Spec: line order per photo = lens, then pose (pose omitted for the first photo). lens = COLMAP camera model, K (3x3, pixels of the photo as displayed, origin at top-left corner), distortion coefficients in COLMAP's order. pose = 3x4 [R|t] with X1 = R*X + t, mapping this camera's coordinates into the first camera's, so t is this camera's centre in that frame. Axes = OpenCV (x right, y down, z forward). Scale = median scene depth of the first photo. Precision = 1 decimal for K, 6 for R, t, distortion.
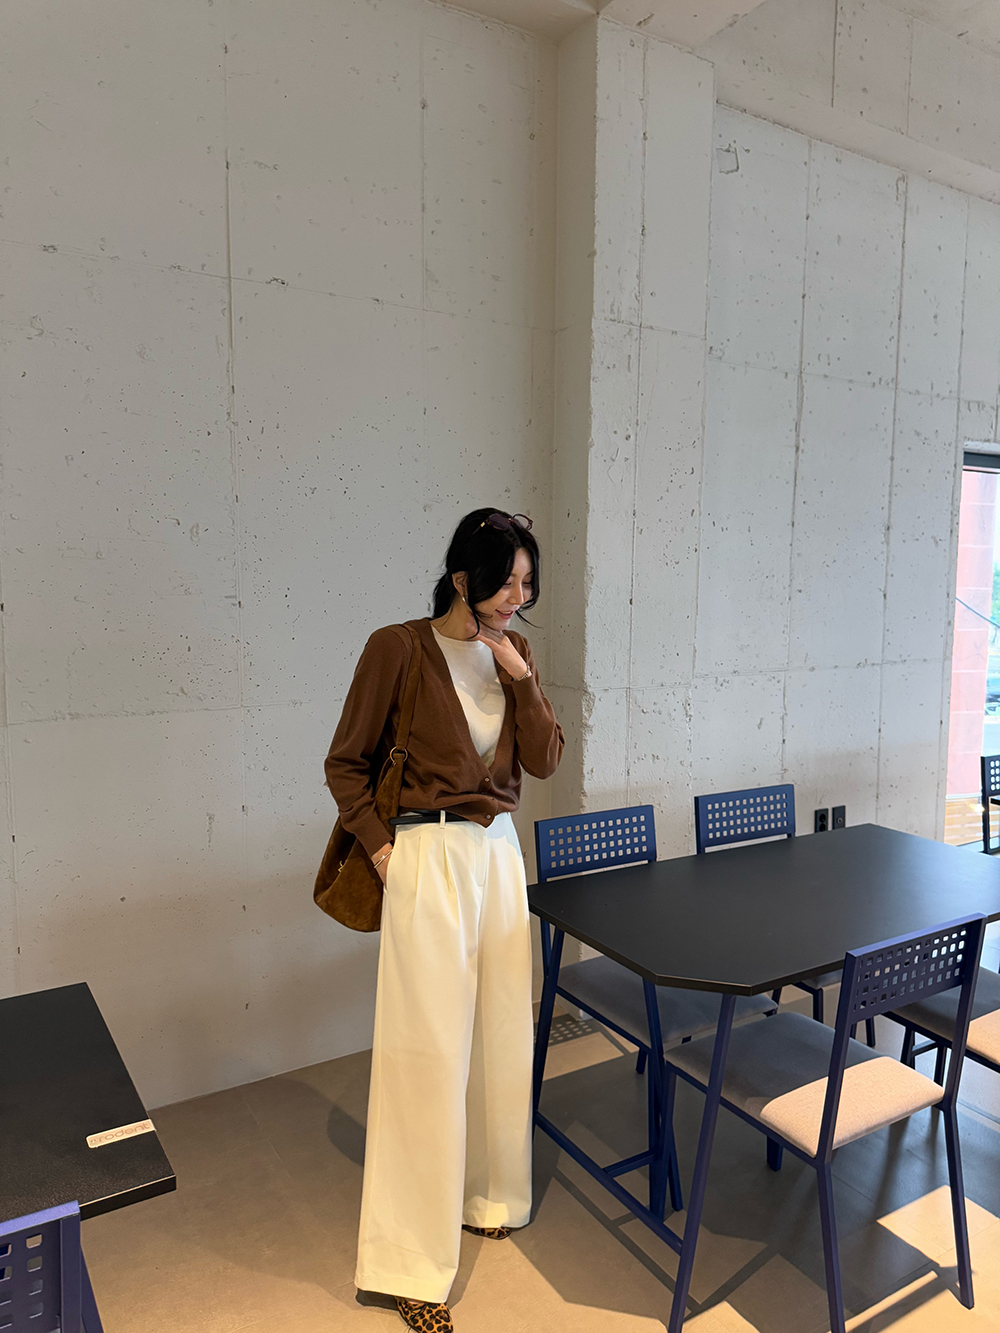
lens RADIAL K [[976.7, 0, 499.7], [0, 976.7, 665.7], [0, 0, 1]] dist [0.012721, -0.022573]
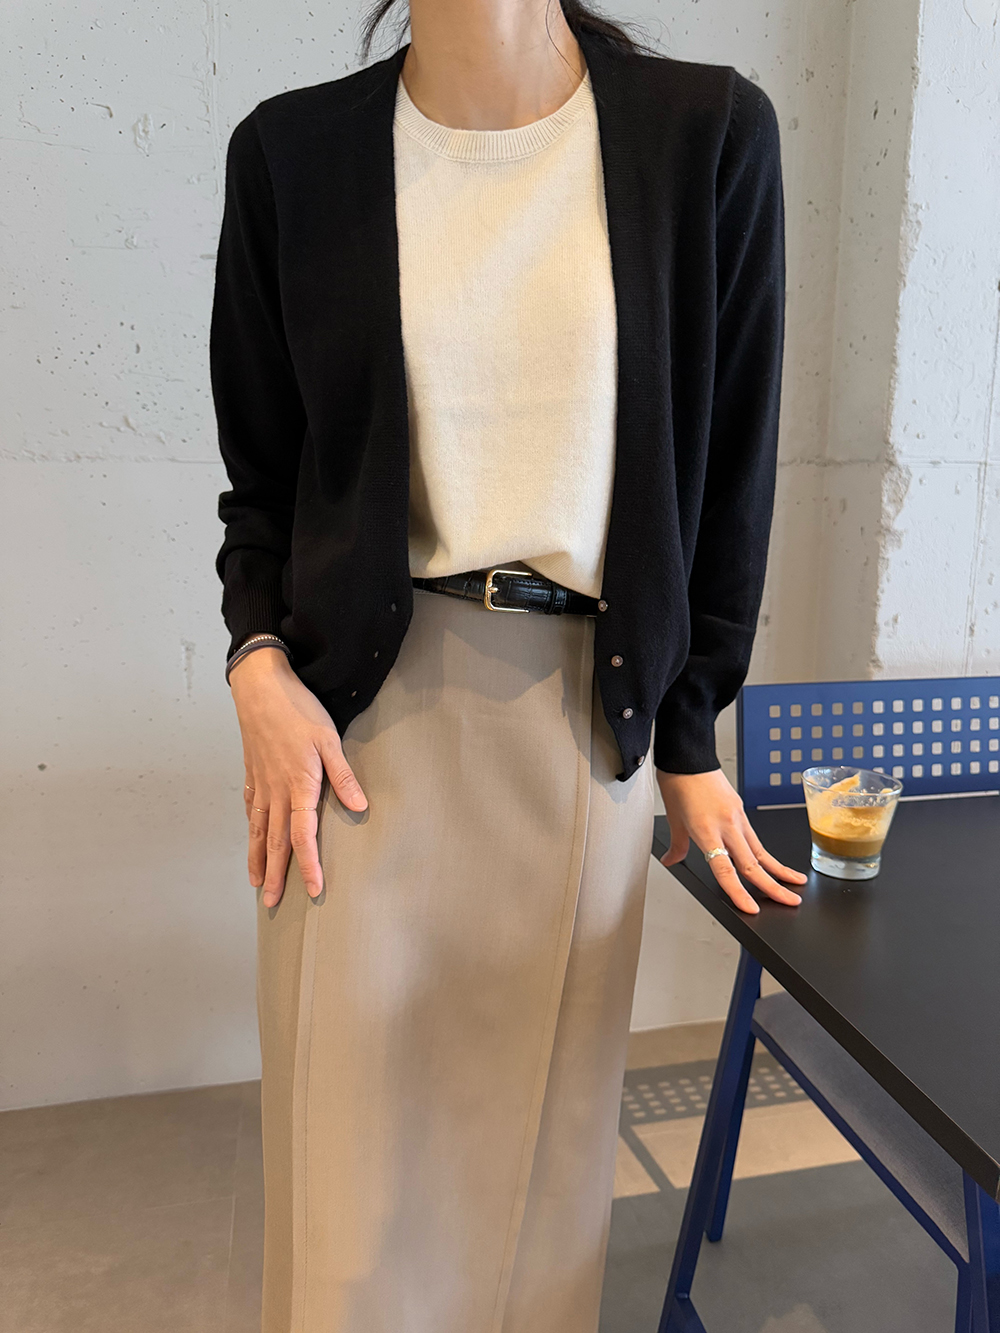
lens RADIAL K [[976.7, 0, 499.3], [0, 976.7, 666.8], [0, 0, 1]] dist [0.012721, -0.022573]
pose [[0.940972, 0.056167, -0.333792, 0.072925], [-0.031041, 0.996300, 0.080139, 0.099805], [0.337058, -0.065047, 0.939234, 0.444097]]
